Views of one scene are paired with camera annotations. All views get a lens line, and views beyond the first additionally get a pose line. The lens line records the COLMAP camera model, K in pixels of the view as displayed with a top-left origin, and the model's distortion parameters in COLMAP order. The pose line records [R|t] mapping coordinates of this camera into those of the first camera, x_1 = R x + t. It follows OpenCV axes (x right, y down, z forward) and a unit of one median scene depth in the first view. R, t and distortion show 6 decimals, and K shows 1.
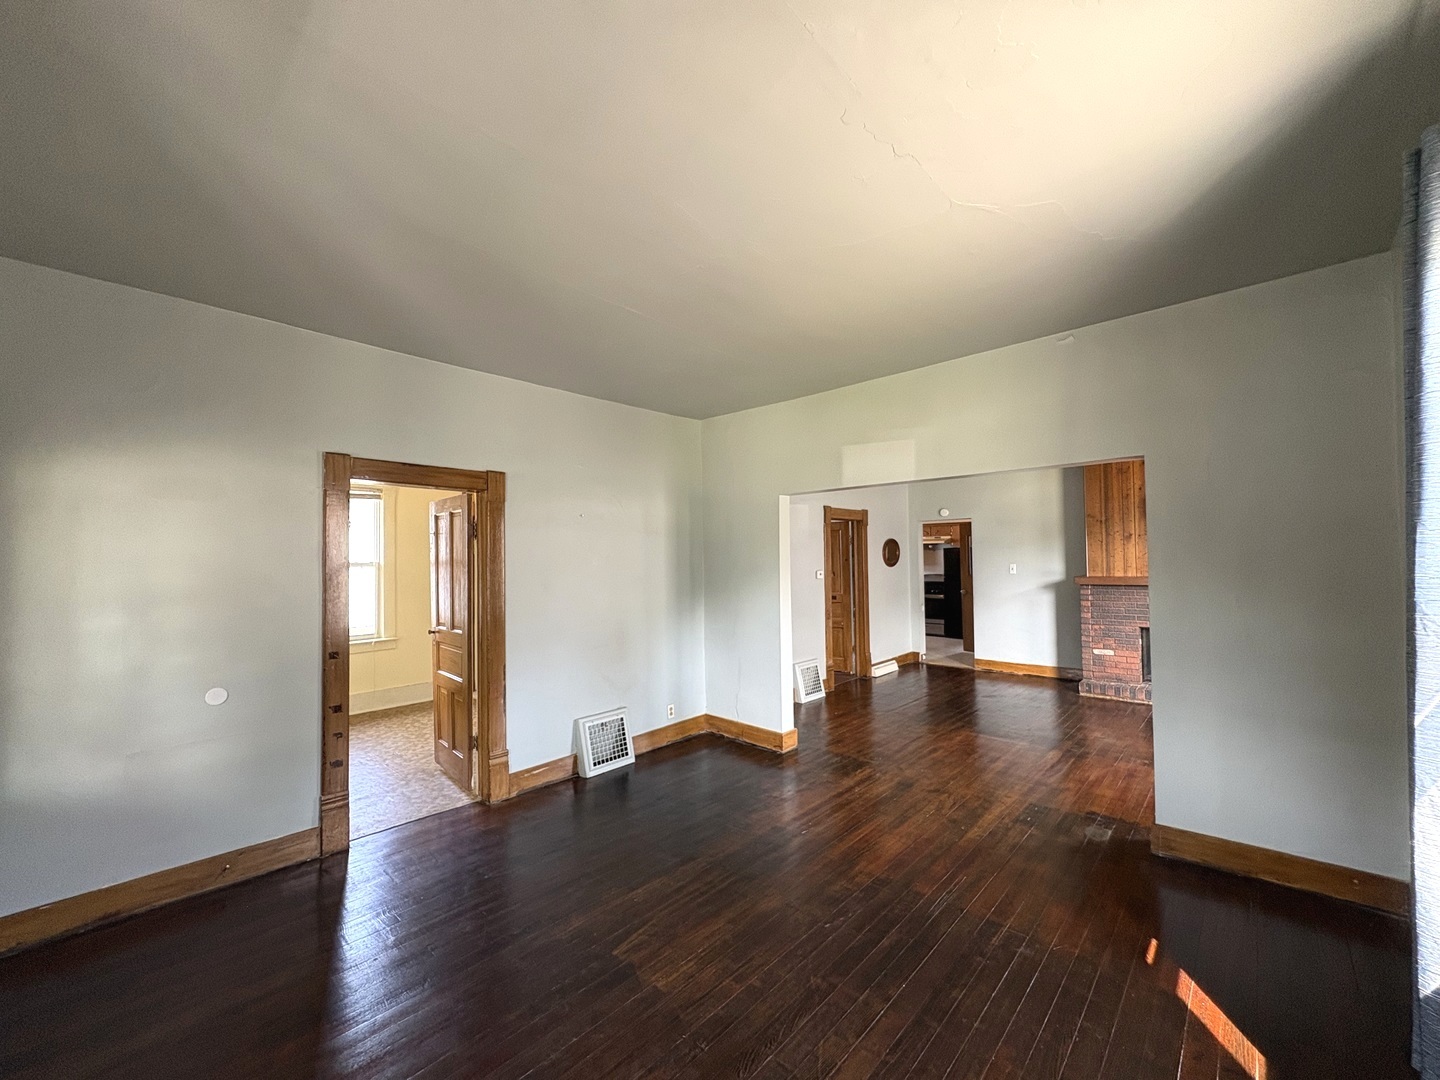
lens RADIAL K [[577.0, 0, 717.1], [0, 577.0, 541.3], [0, 0, 1]] dist [0.000814, -0.000599]
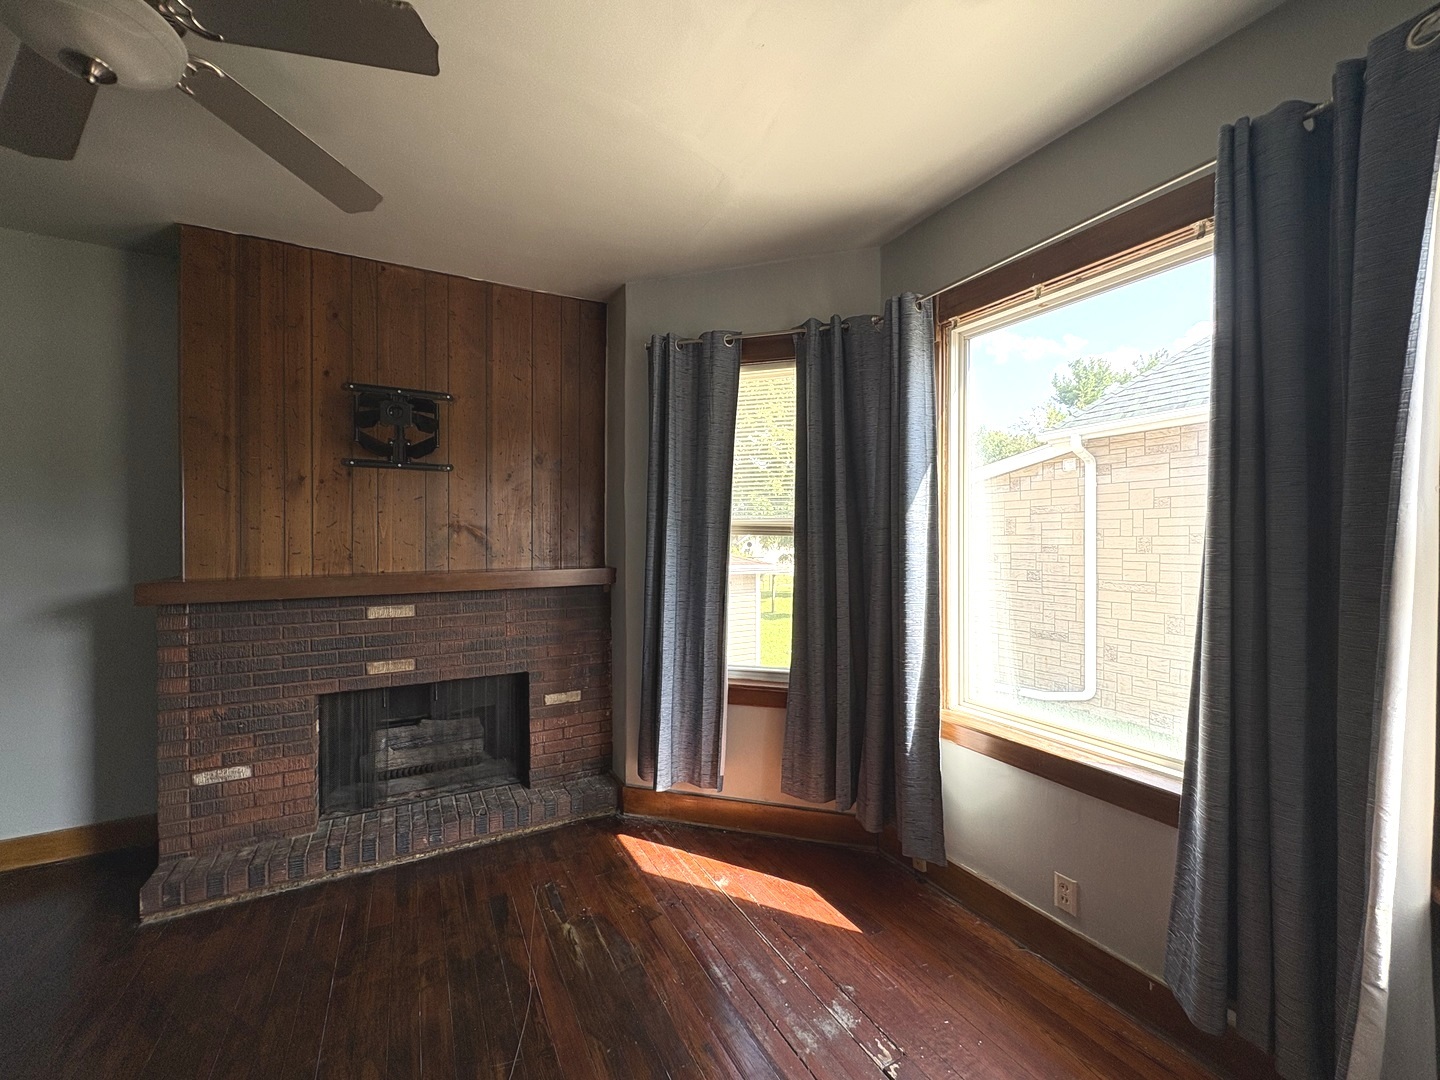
lens RADIAL K [[577.0, 0, 720.3], [0, 577.0, 542.4], [0, 0, 1]] dist [0.000814, -0.000599]
pose [[0.307712, 0.008493, 0.951442, 0.404552], [-0.028344, 0.999598, 0.000244, 0.026735], [-0.951057, -0.027043, 0.307829, 0.570400]]
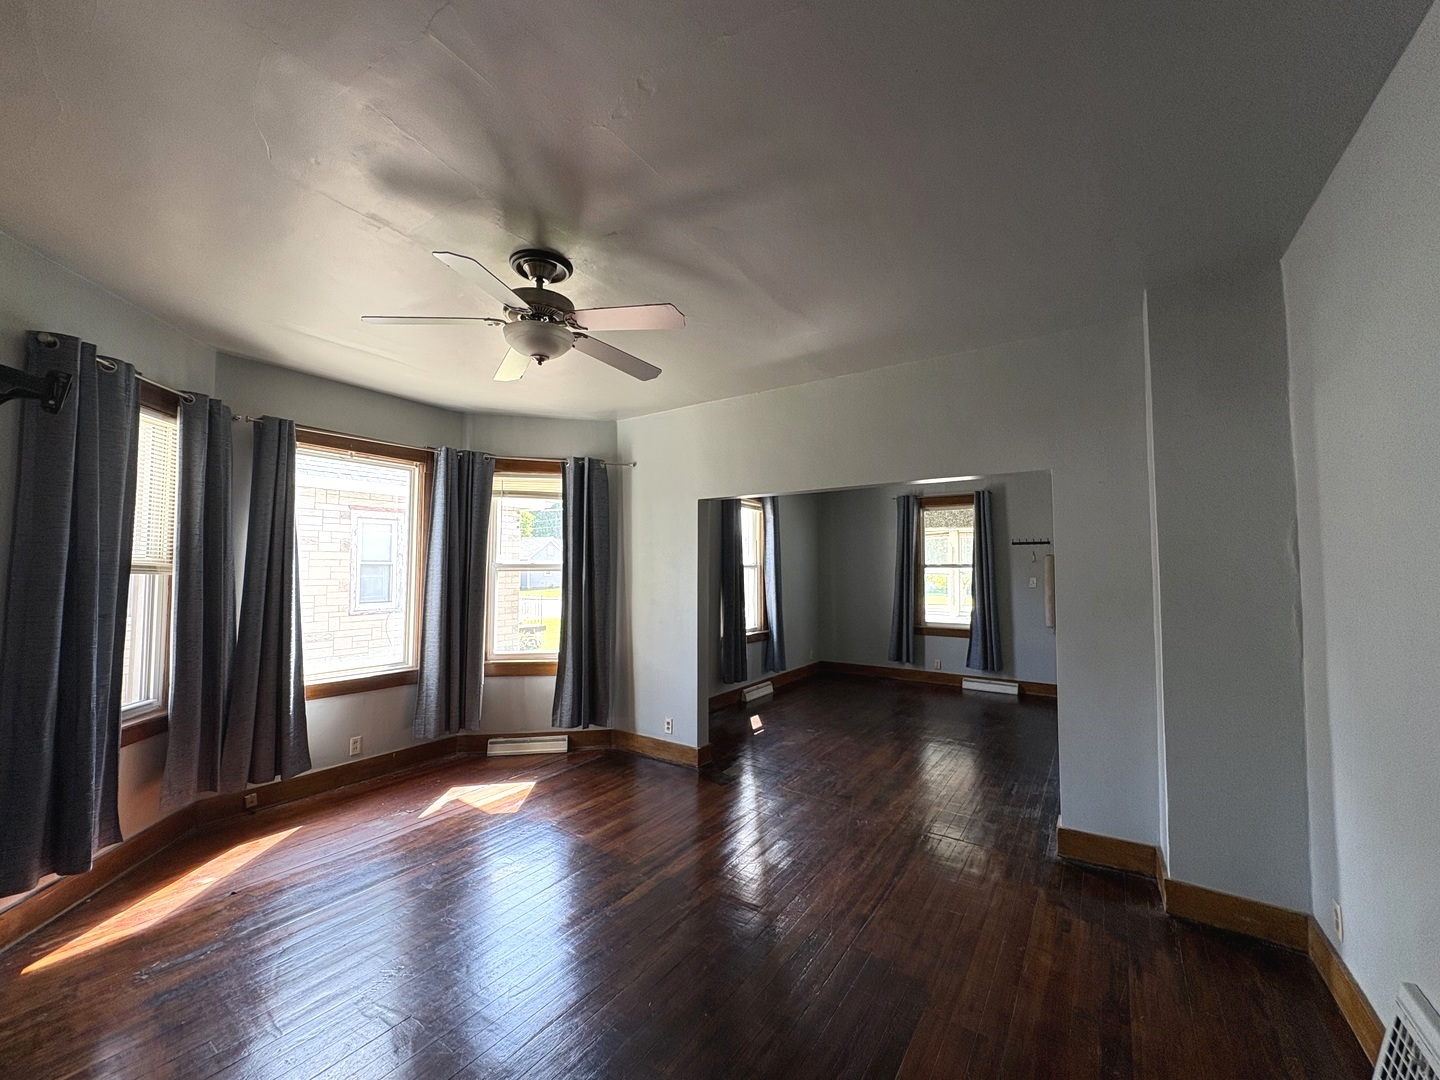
lens RADIAL K [[577.0, 0, 731.2], [0, 577.0, 541.4], [0, 0, 1]] dist [0.000814, -0.000599]
pose [[-0.983115, 0.002617, -0.182971, 0.460166], [0.016741, 0.996991, -0.075687, 0.036403], [0.182223, -0.077473, -0.980200, 1.193129]]
